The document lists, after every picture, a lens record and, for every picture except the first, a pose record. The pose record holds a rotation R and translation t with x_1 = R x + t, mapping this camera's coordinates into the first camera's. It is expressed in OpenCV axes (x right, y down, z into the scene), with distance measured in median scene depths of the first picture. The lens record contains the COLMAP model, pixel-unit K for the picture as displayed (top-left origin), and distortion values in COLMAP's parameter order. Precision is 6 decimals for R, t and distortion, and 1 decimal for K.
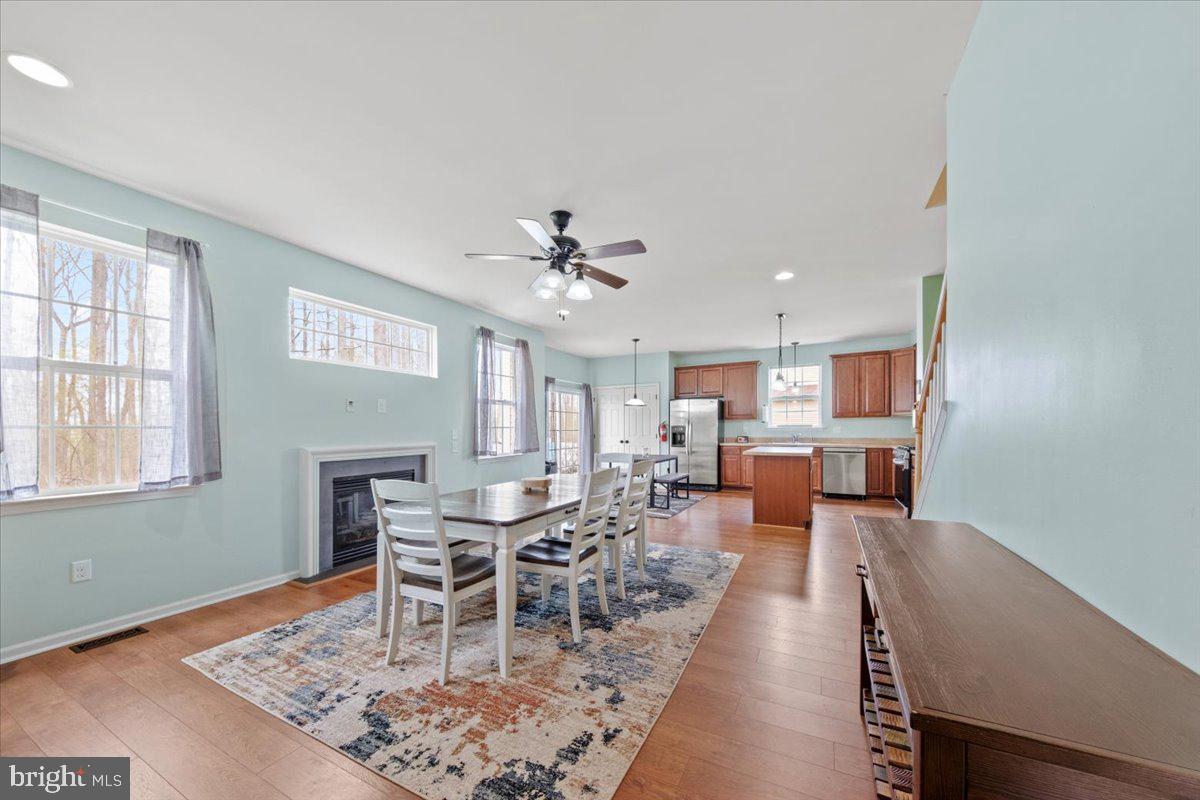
lens RADIAL K [[422.6, 0, 586.4], [0, 422.6, 432.9], [0, 0, 1]] dist [0.004257, -0.002716]
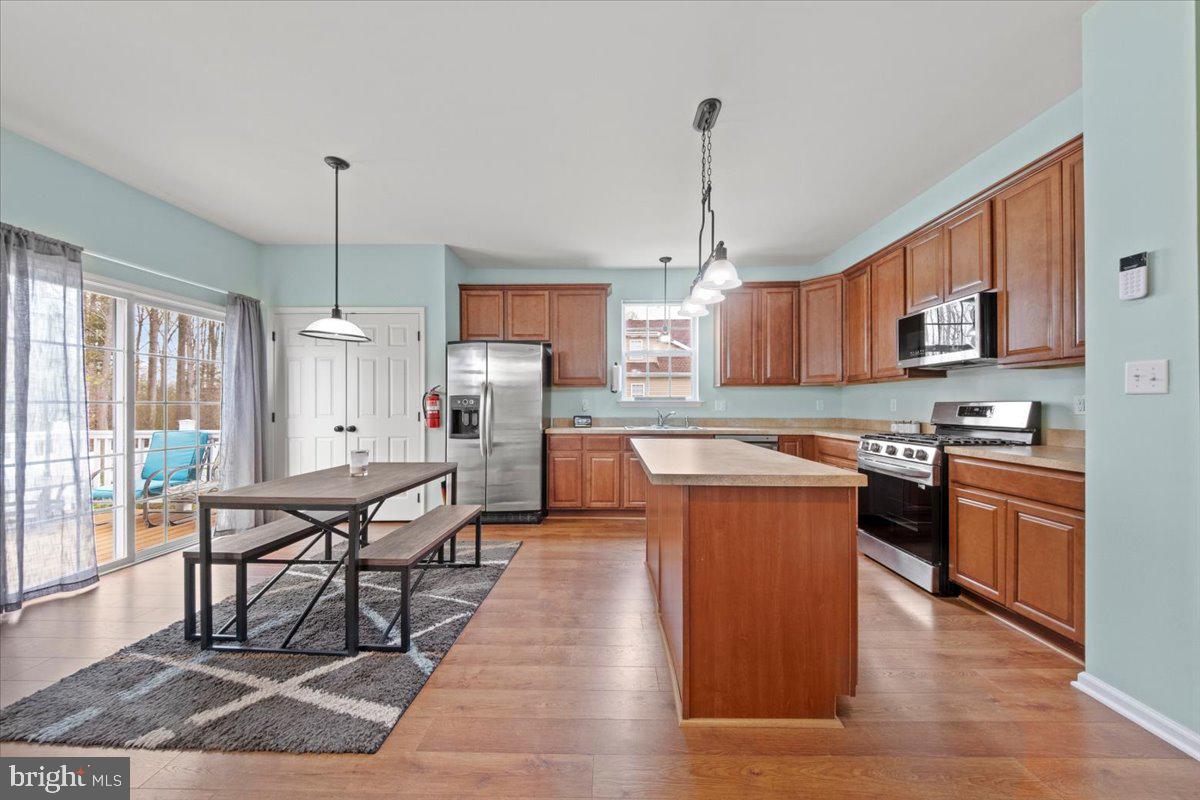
lens RADIAL K [[422.6, 0, 594.8], [0, 422.6, 403.1], [0, 0, 1]] dist [0.004257, -0.002716]
pose [[0.894449, 0.009783, 0.447063, 0.151422], [-0.002358, 0.999850, -0.017161, 0.000180], [-0.447164, 0.014295, 0.894338, 0.558710]]
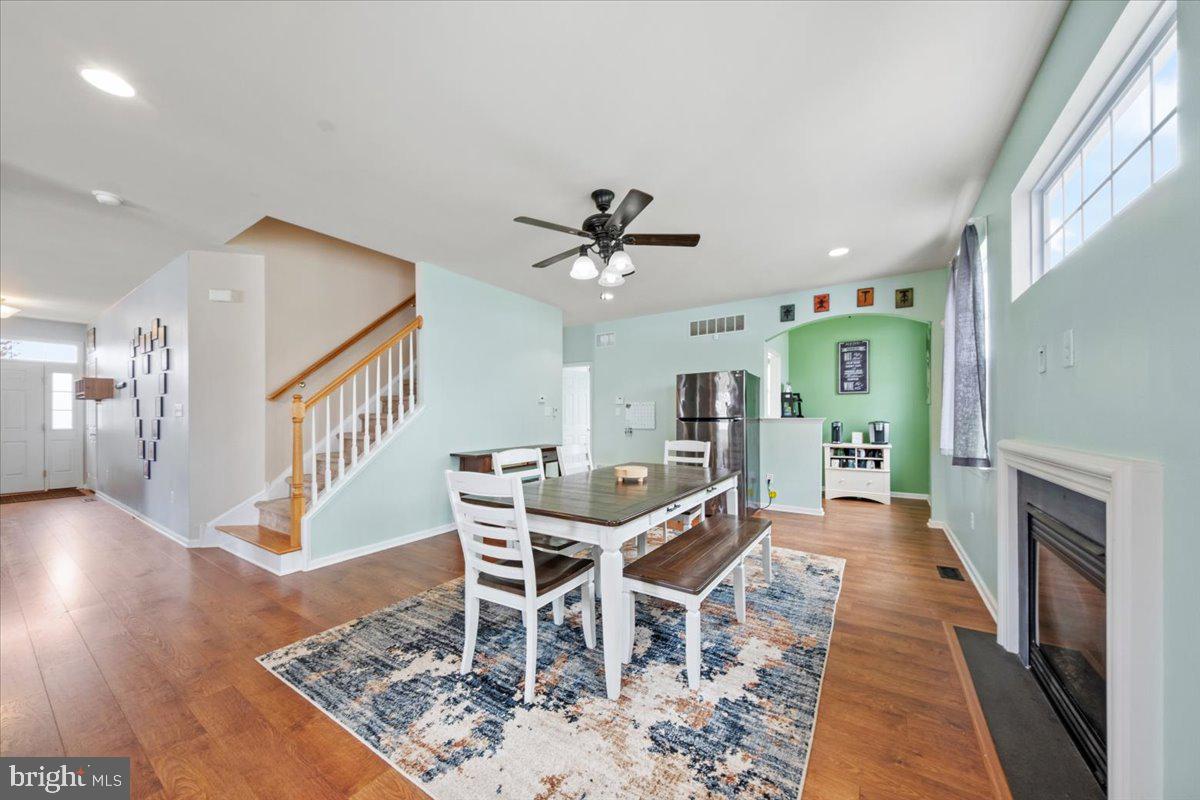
lens RADIAL K [[422.6, 0, 589.8], [0, 422.6, 420.4], [0, 0, 1]] dist [0.004257, -0.002716]
pose [[-0.994061, 0.009331, 0.108421, -0.055973], [0.010951, 0.999837, 0.014353, -0.005096], [-0.108269, 0.015456, -0.994001, 0.828908]]
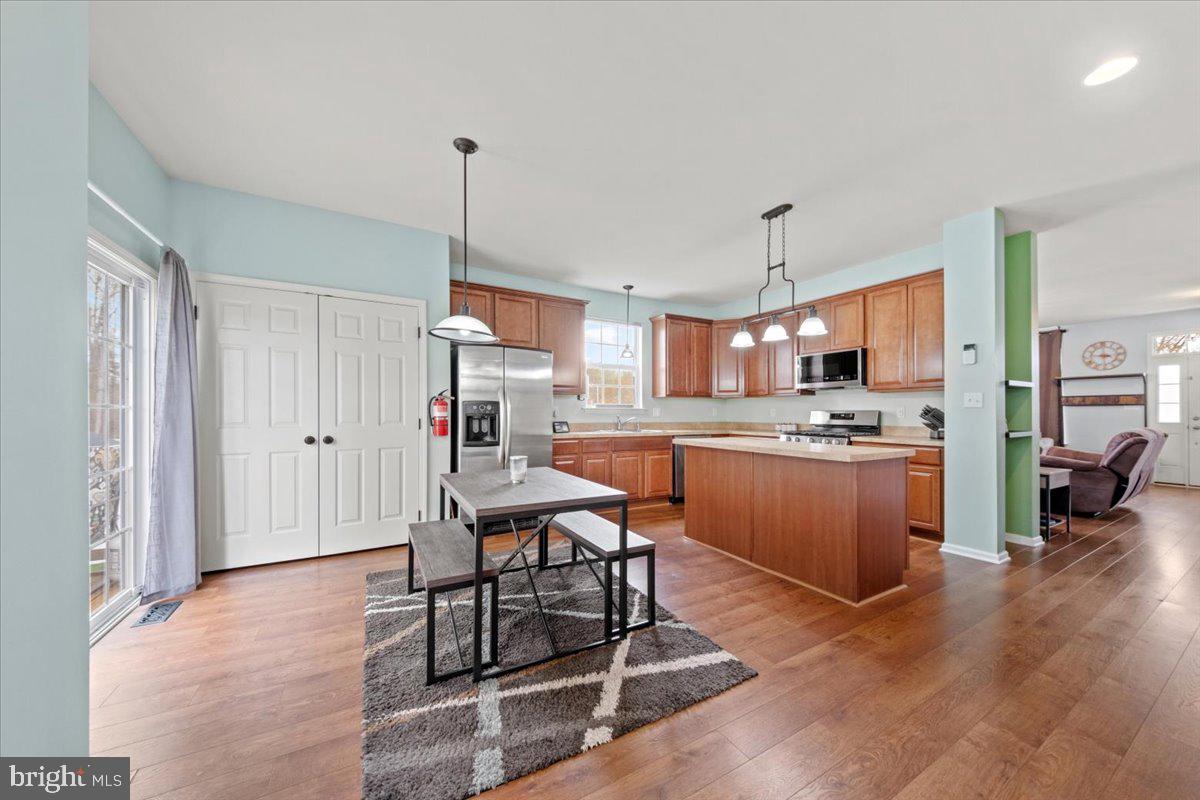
lens RADIAL K [[422.6, 0, 600.5], [0, 422.6, 410.5], [0, 0, 1]] dist [0.004257, -0.002716]
pose [[0.529436, 0.013921, 0.848235, -0.125954], [0.000515, 0.999860, -0.016731, 0.002184], [-0.848349, 0.009294, 0.529355, 0.727181]]
